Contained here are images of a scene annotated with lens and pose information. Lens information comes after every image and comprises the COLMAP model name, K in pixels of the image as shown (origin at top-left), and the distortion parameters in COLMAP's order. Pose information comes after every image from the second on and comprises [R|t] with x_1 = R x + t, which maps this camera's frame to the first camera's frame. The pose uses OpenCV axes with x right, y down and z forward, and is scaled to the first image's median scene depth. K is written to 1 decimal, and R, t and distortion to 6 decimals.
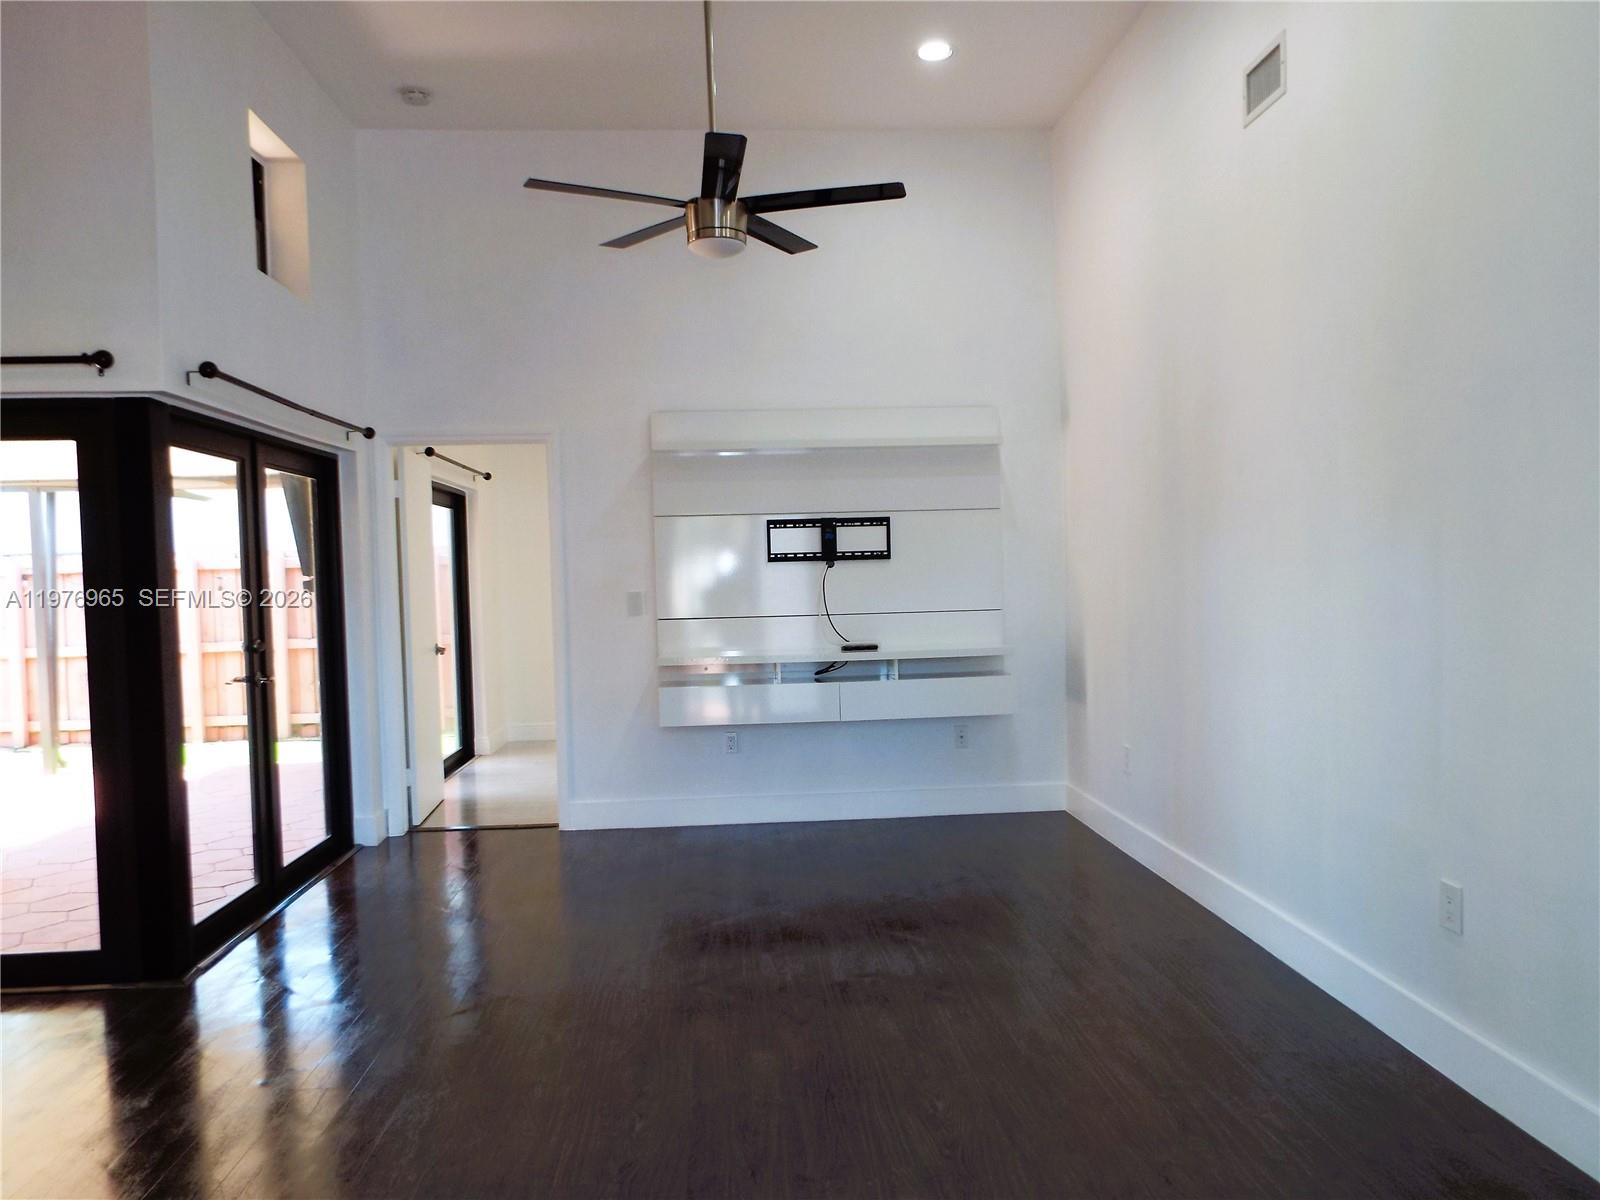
lens RADIAL K [[1172.3, 0, 805.2], [0, 1172.3, 620.5], [0, 0, 1]] dist [-0.006661, -0.002988]
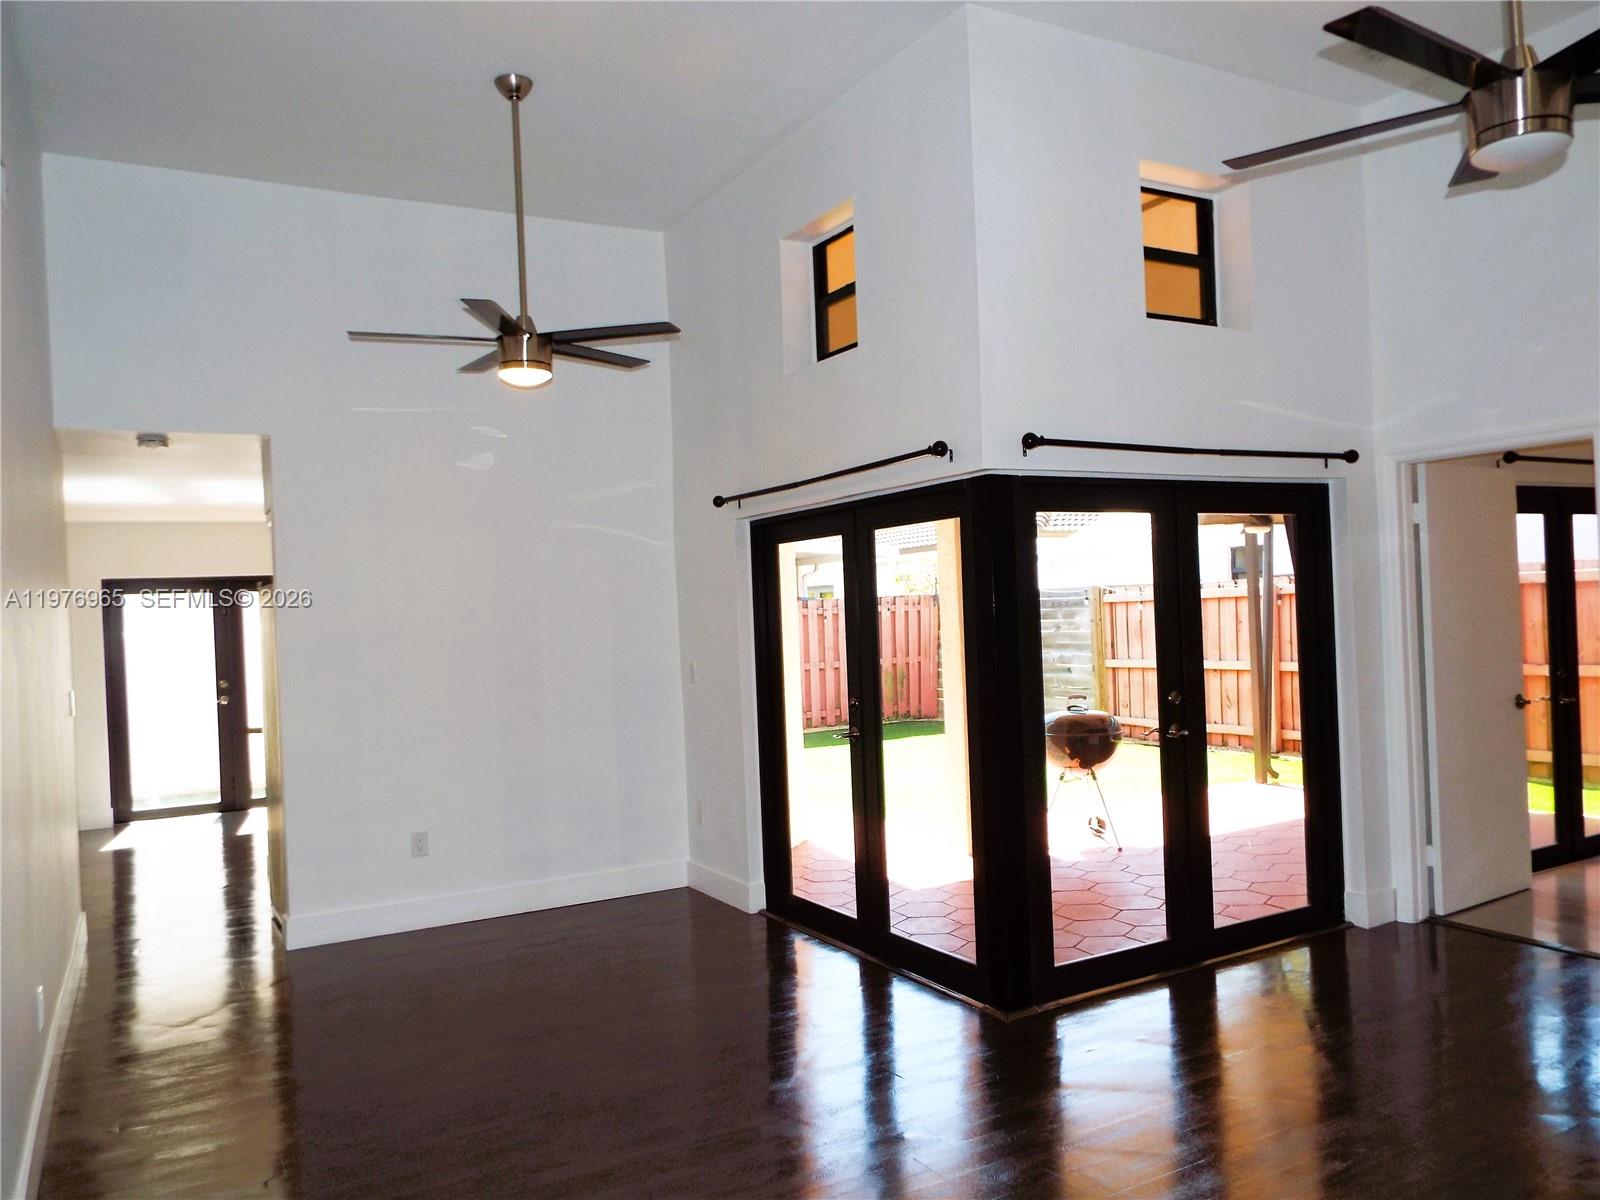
lens RADIAL K [[1176.2, 0, 808.0], [0, 1176.2, 616.8], [0, 0, 1]] dist [-0.004579, 0.004755]
pose [[0.437913, 0.009007, -0.898972, 0.224462], [-0.006488, 0.999955, 0.006858, -0.040596], [0.898994, 0.002830, 0.437952, 0.234213]]
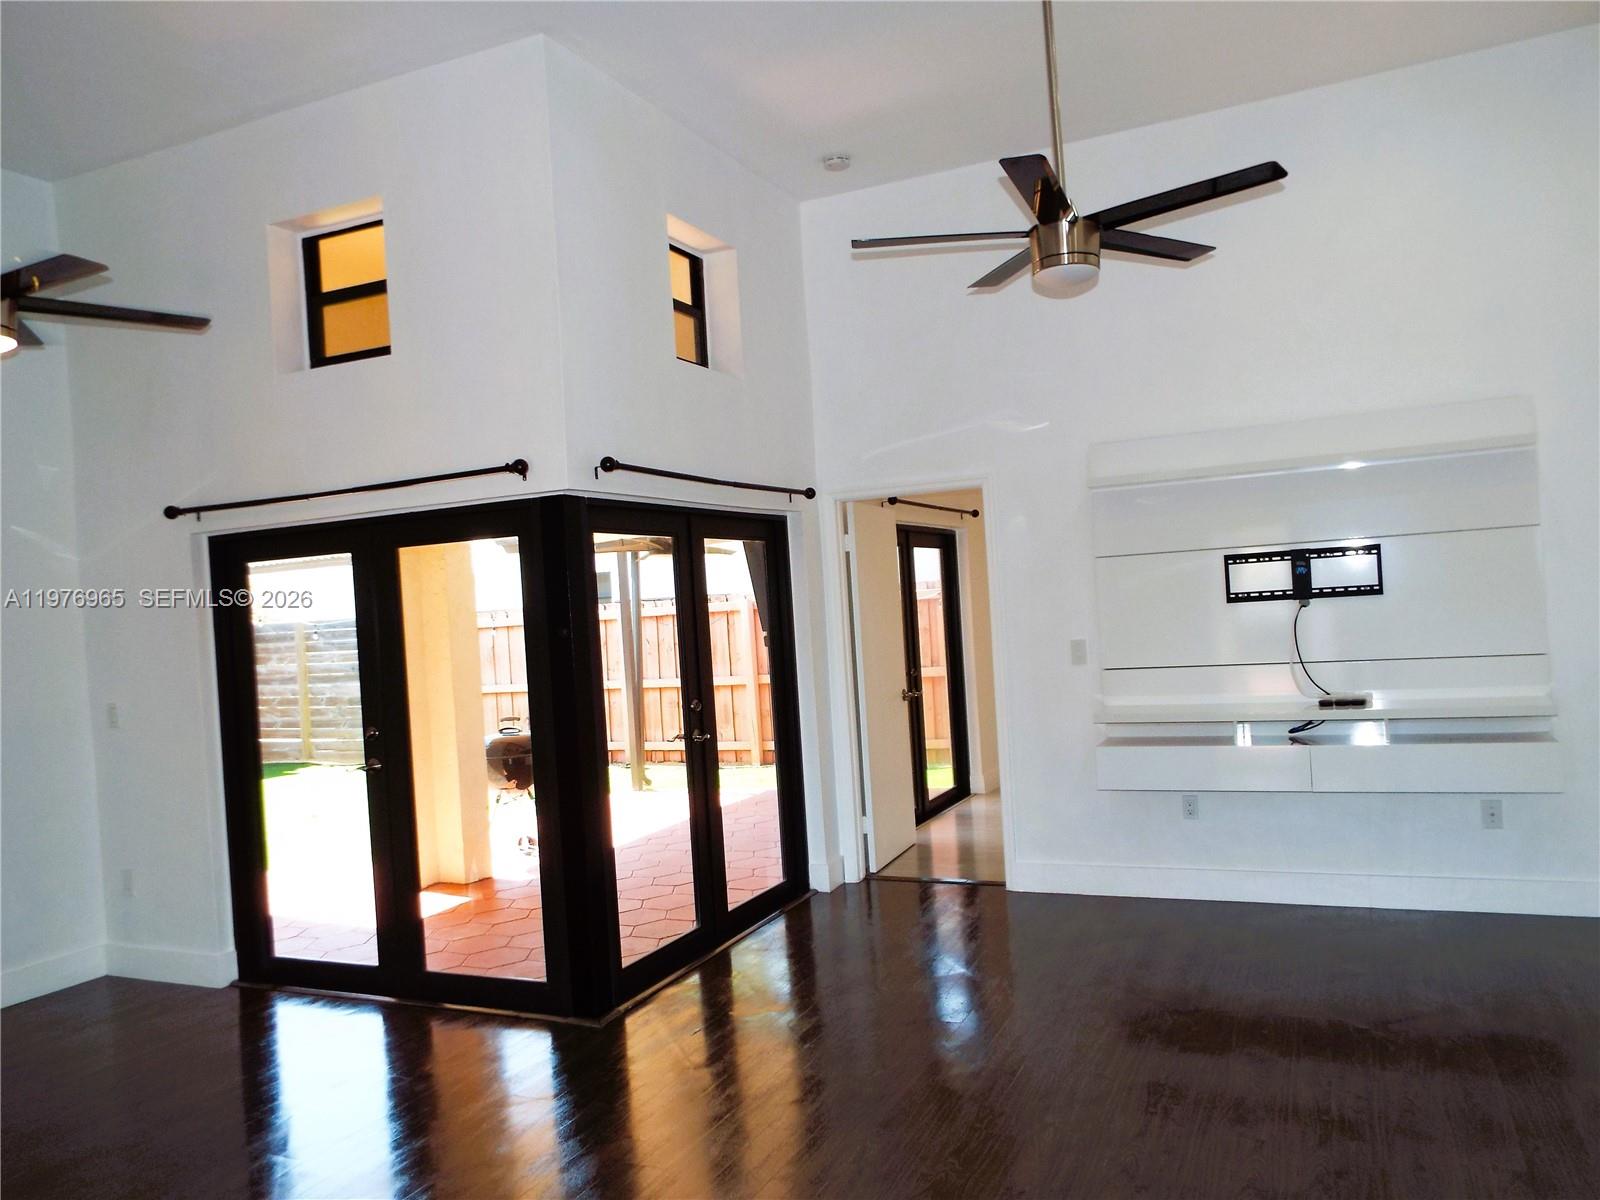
lens RADIAL K [[1176.2, 0, 808.0], [0, 1176.2, 616.8], [0, 0, 1]] dist [-0.004579, 0.004755]
pose [[0.876542, -0.025278, -0.480661, 0.115496], [0.020949, 0.999677, -0.014370, -0.033484], [0.480869, 0.002526, 0.876789, 0.081036]]
